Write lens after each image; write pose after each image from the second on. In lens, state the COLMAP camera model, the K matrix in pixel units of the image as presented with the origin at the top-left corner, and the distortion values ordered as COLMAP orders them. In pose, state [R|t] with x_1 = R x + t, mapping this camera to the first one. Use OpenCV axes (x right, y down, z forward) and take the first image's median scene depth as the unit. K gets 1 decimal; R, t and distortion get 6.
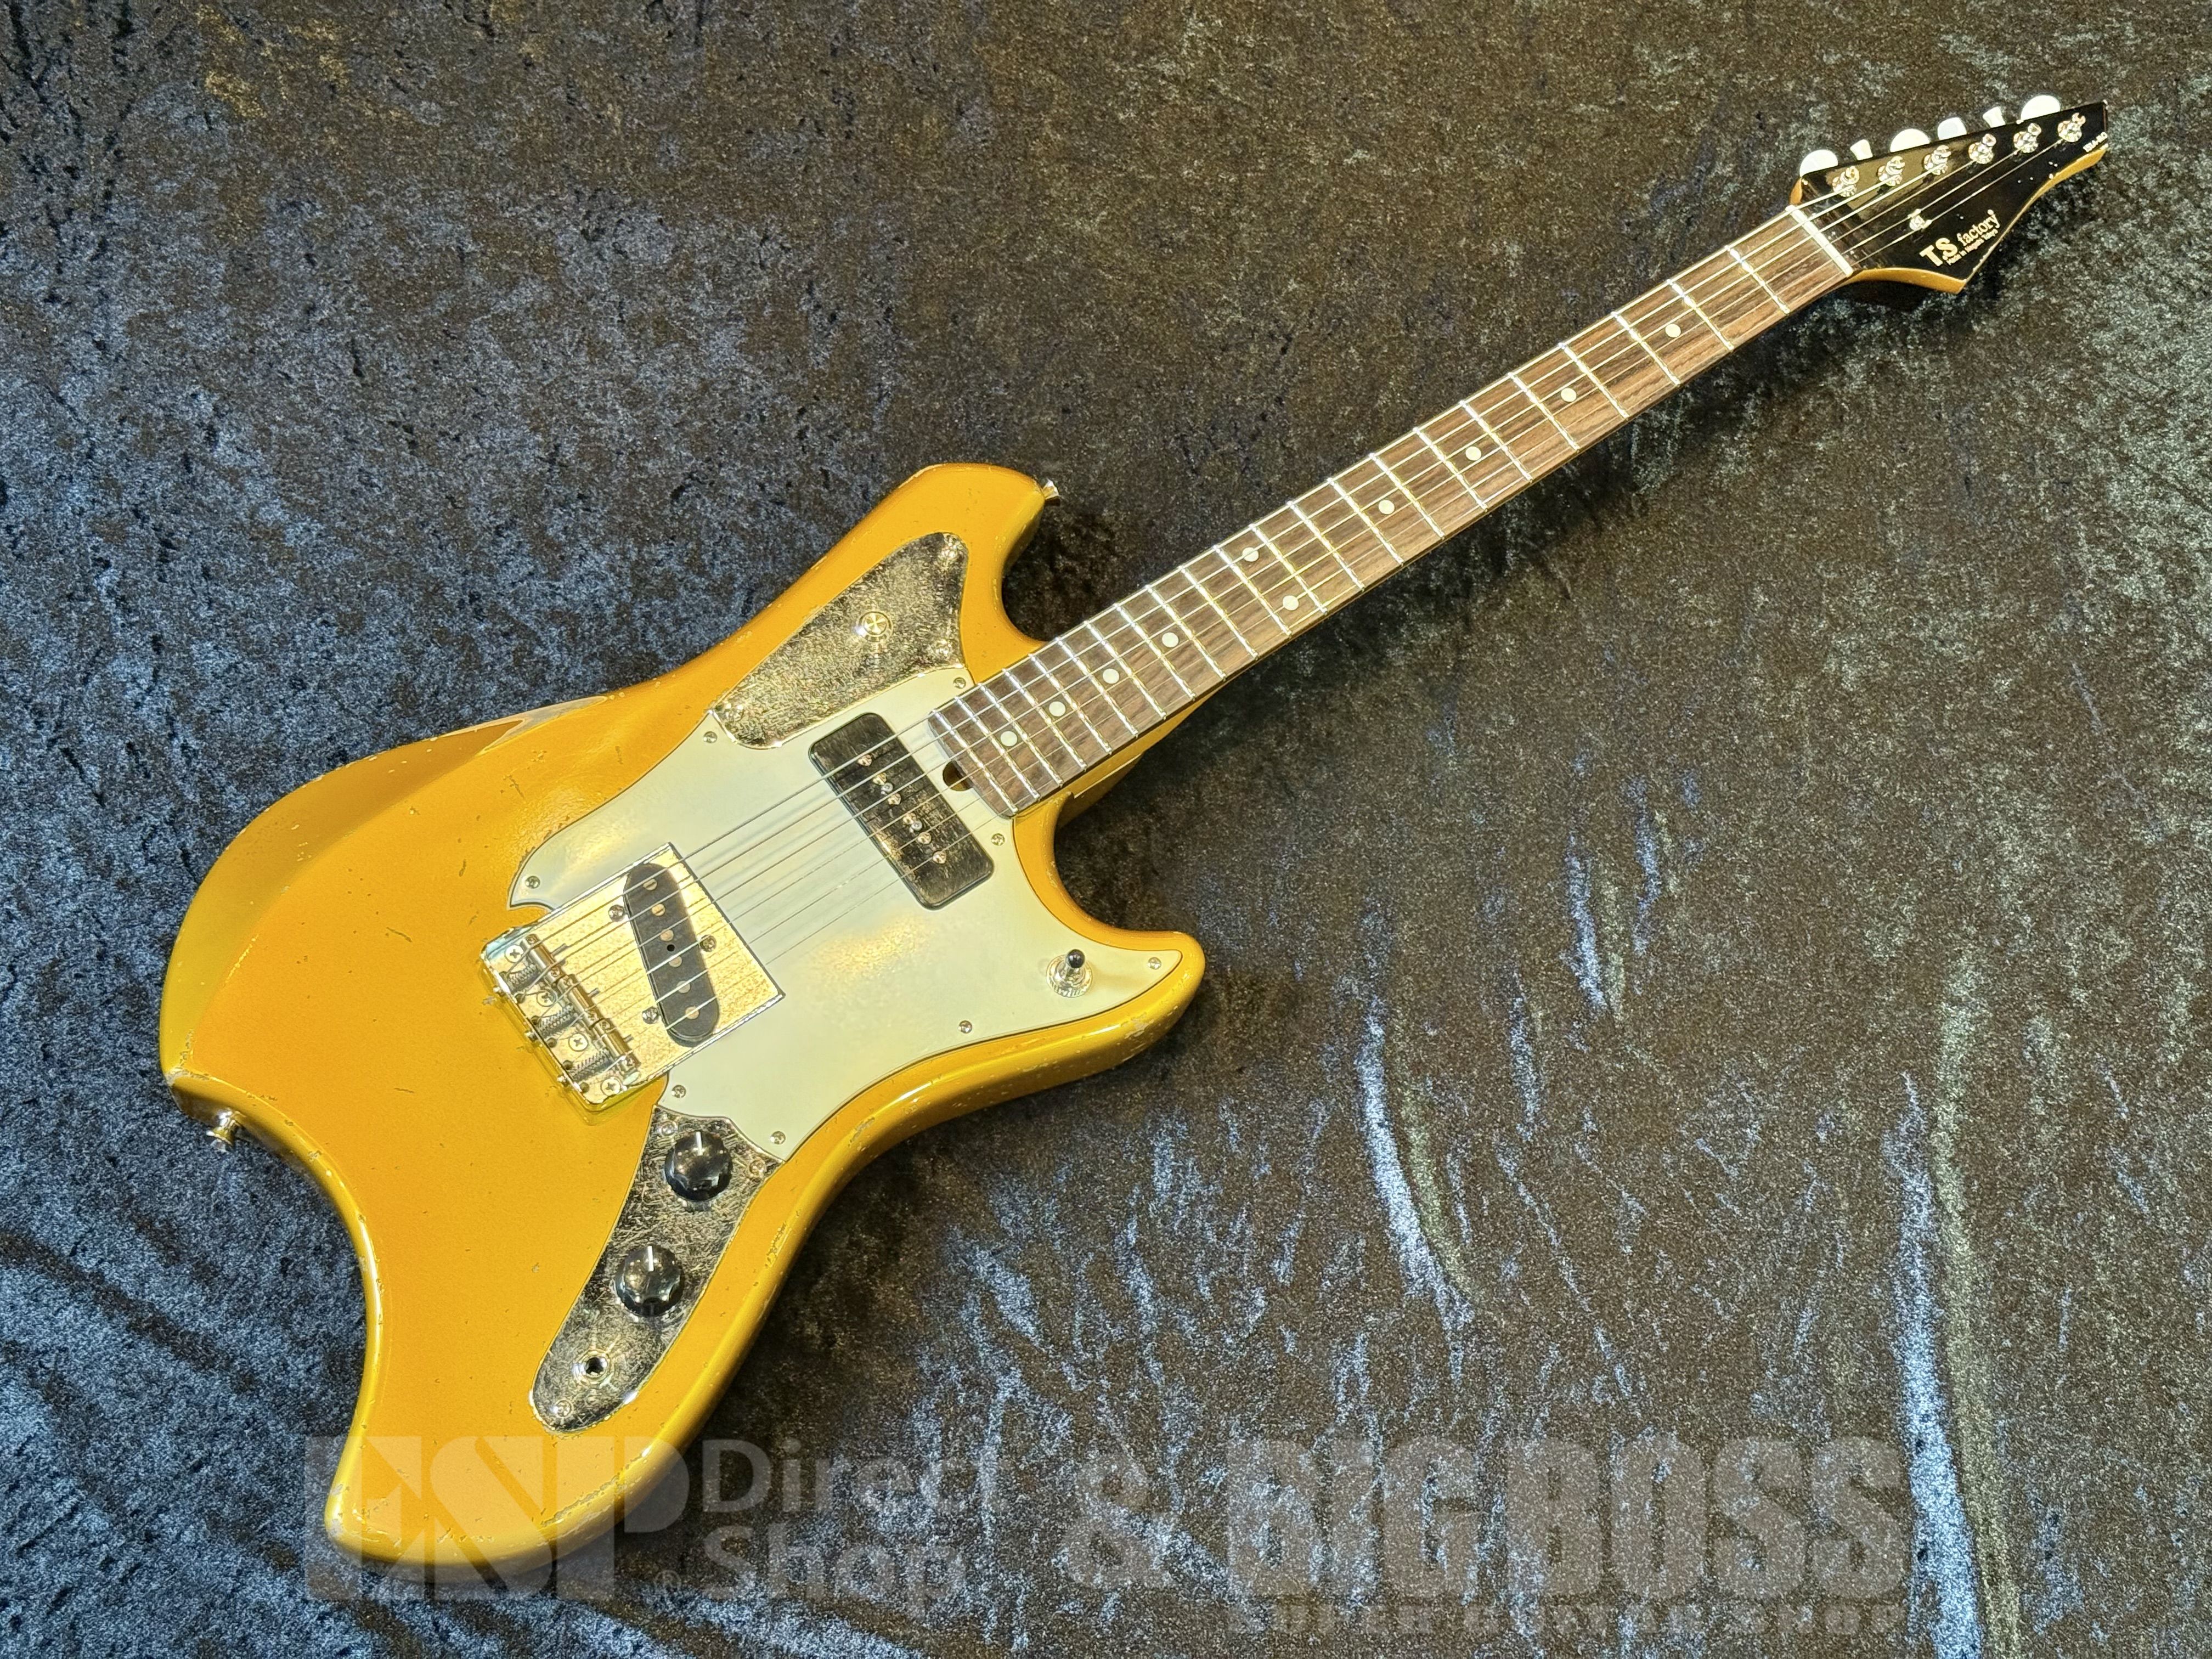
lens RADIAL K [[3167.3, 0, 1091.7], [0, 3167.3, 832.6], [0, 0, 1]] dist [0.156623, -0.215691]
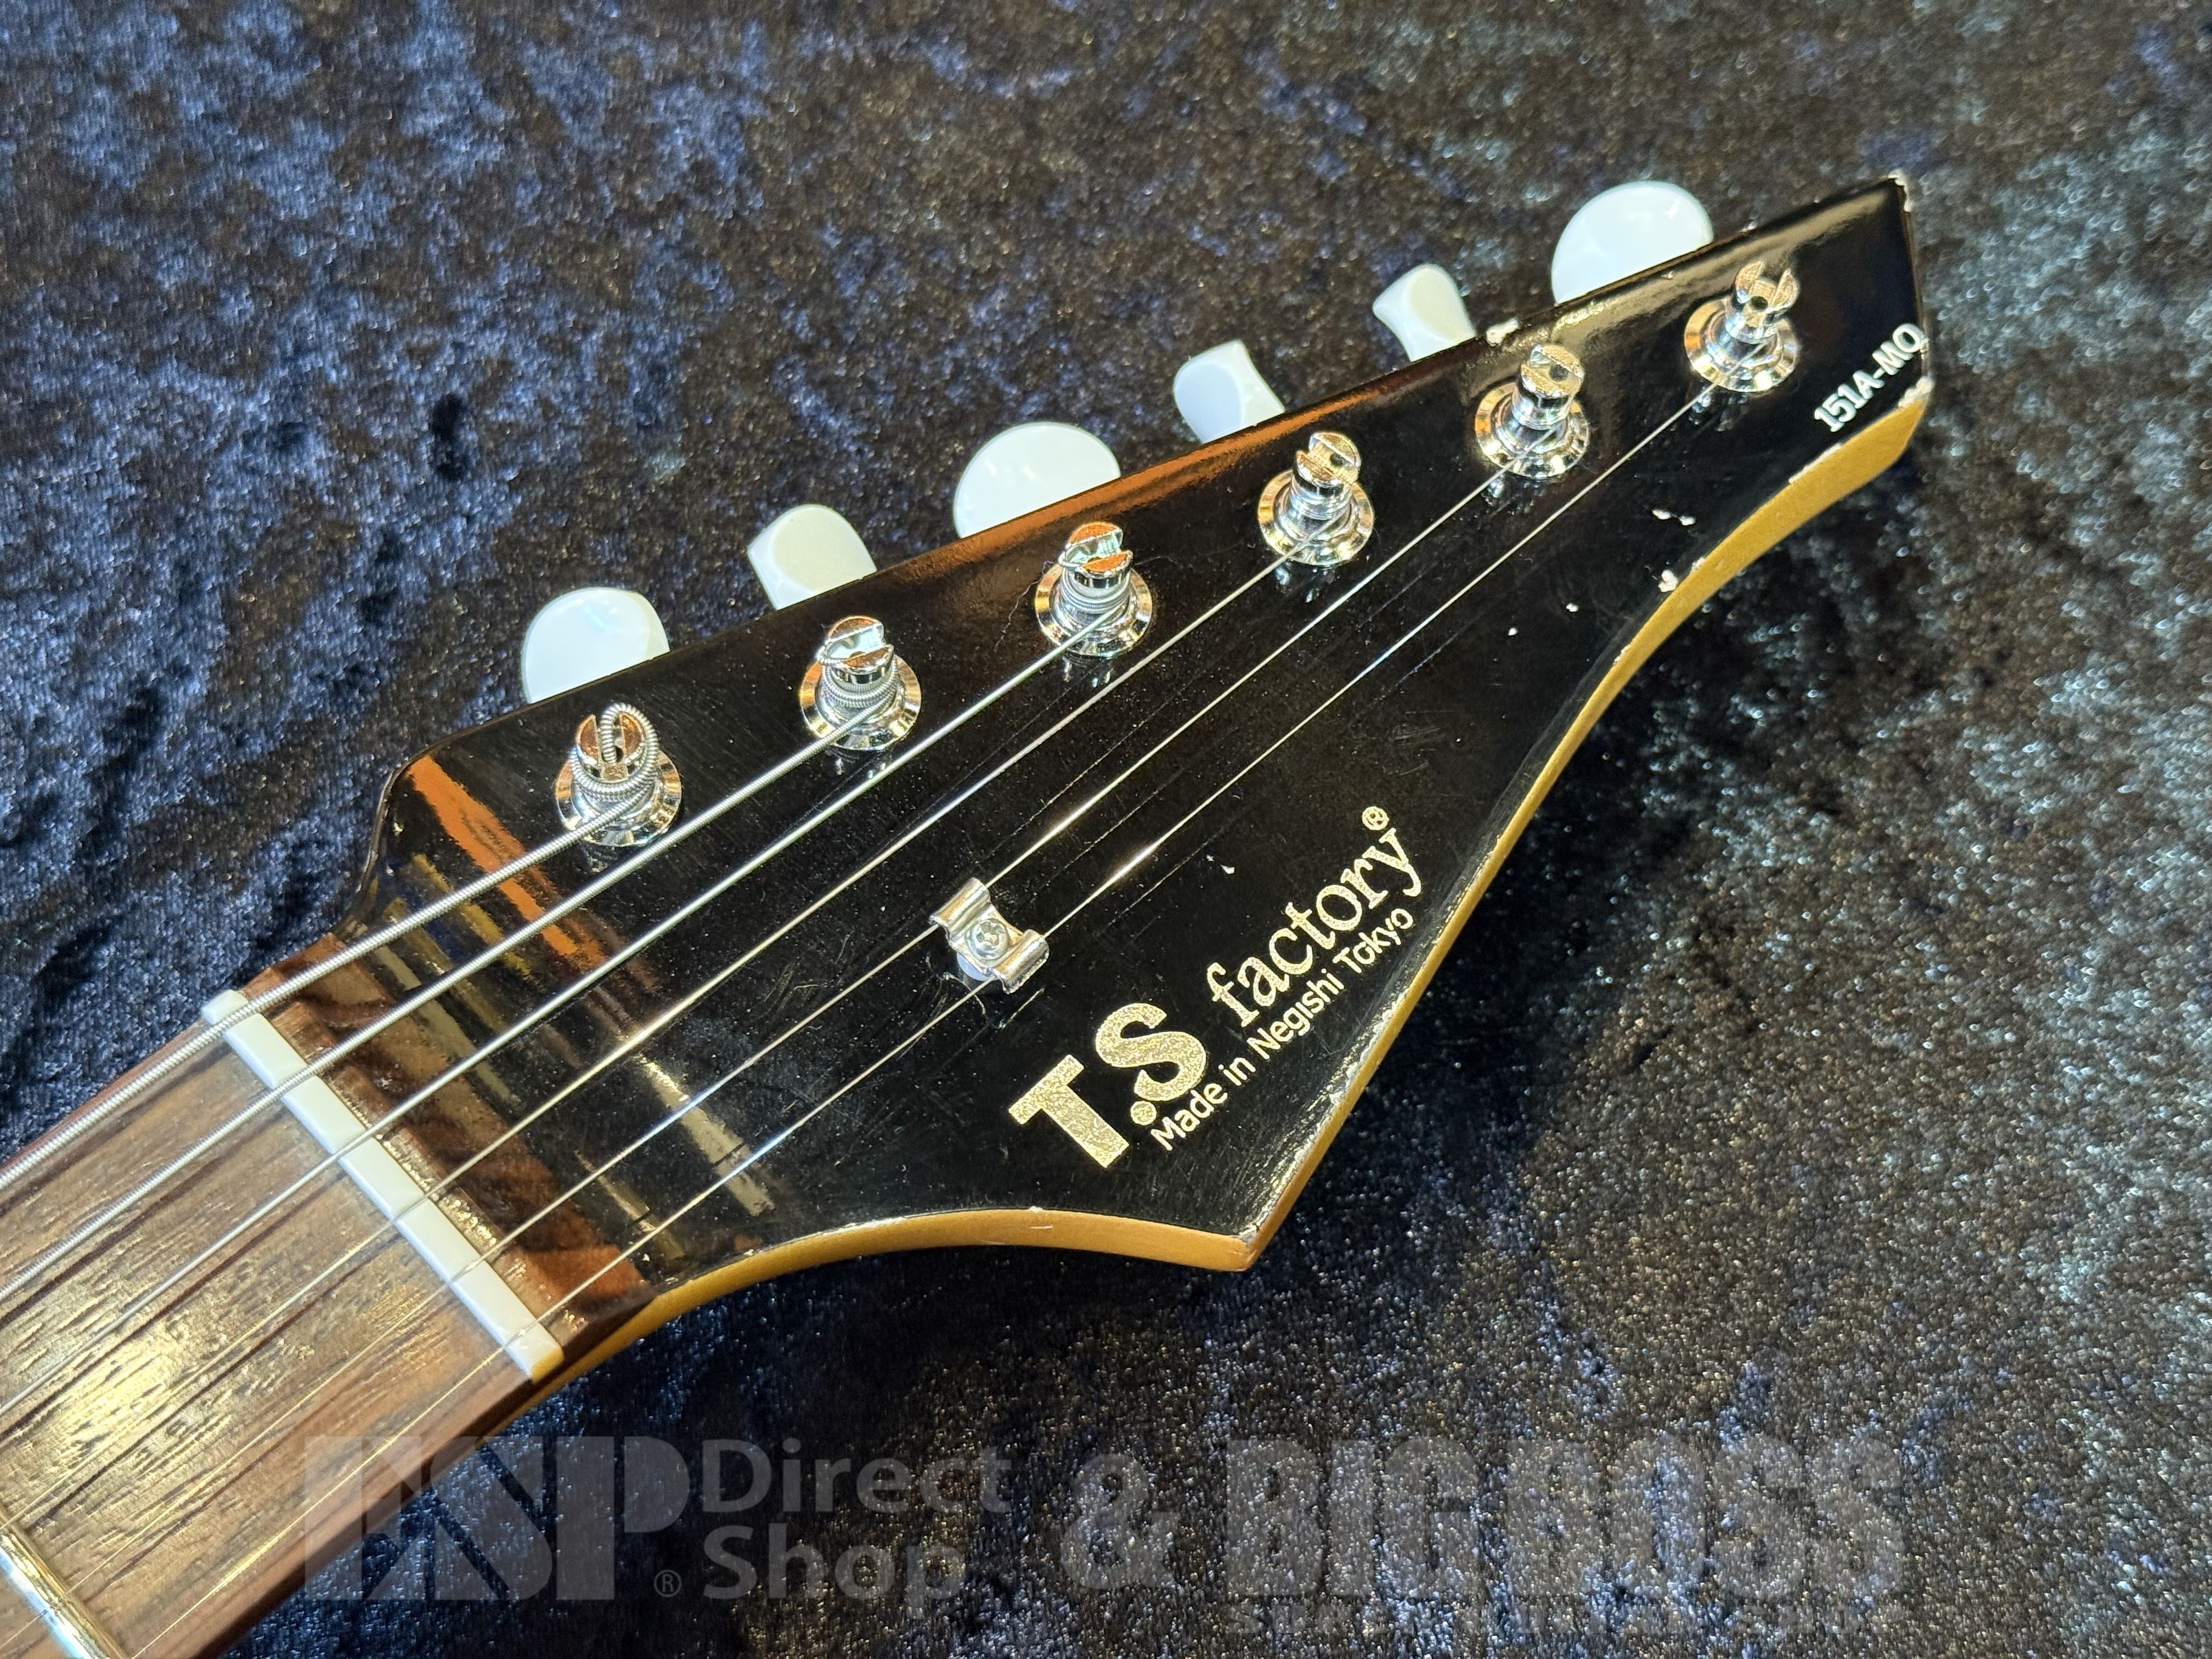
lens RADIAL K [[3167.3, 0, 1091.7], [0, 3167.3, 832.6], [0, 0, 1]] dist [0.156623, -0.215691]
pose [[0.990082, -0.134435, -0.040800, 0.312412], [0.133489, 0.990732, -0.025110, -0.219256], [0.043798, 0.019415, 0.998852, 0.926492]]
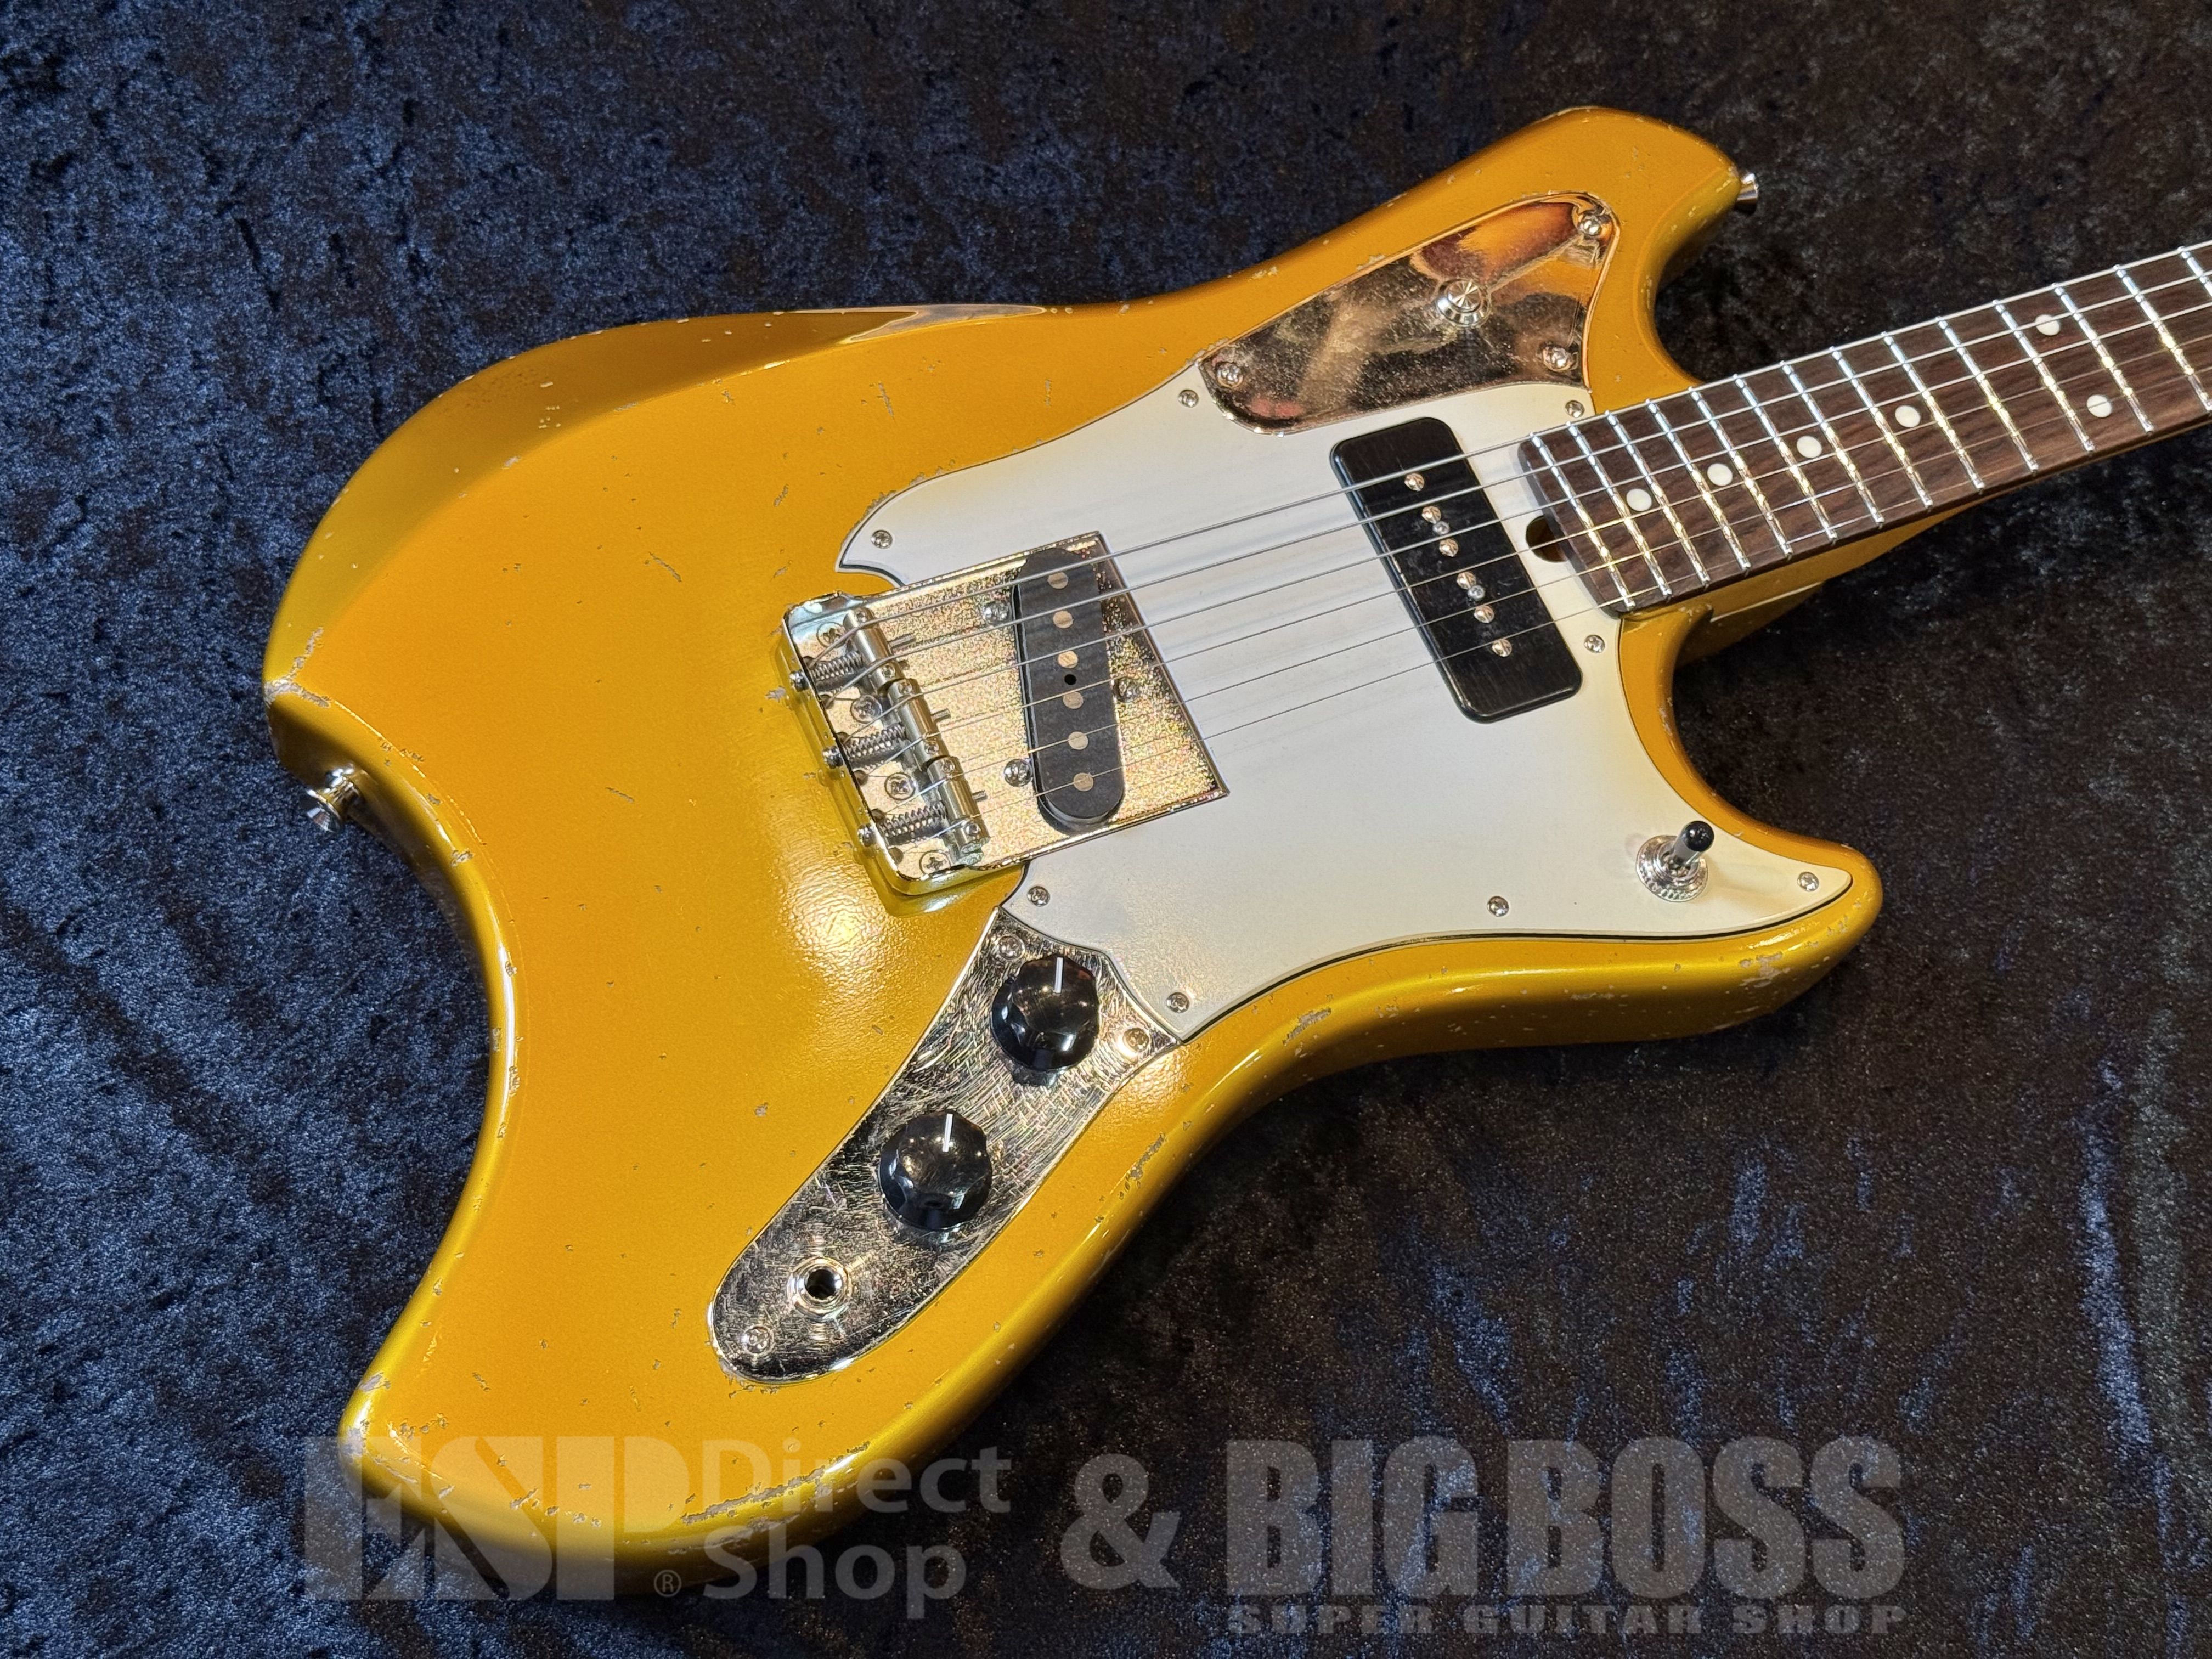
lens RADIAL K [[3142.6, 0, 1075.9], [0, 3142.6, 838.1], [0, 0, 1]] dist [0.175213, -0.380238]
pose [[0.973855, 0.211343, -0.083314, -0.069415], [-0.216139, 0.974901, -0.053401, 0.095964], [0.069937, 0.070012, 0.995092, 0.362966]]
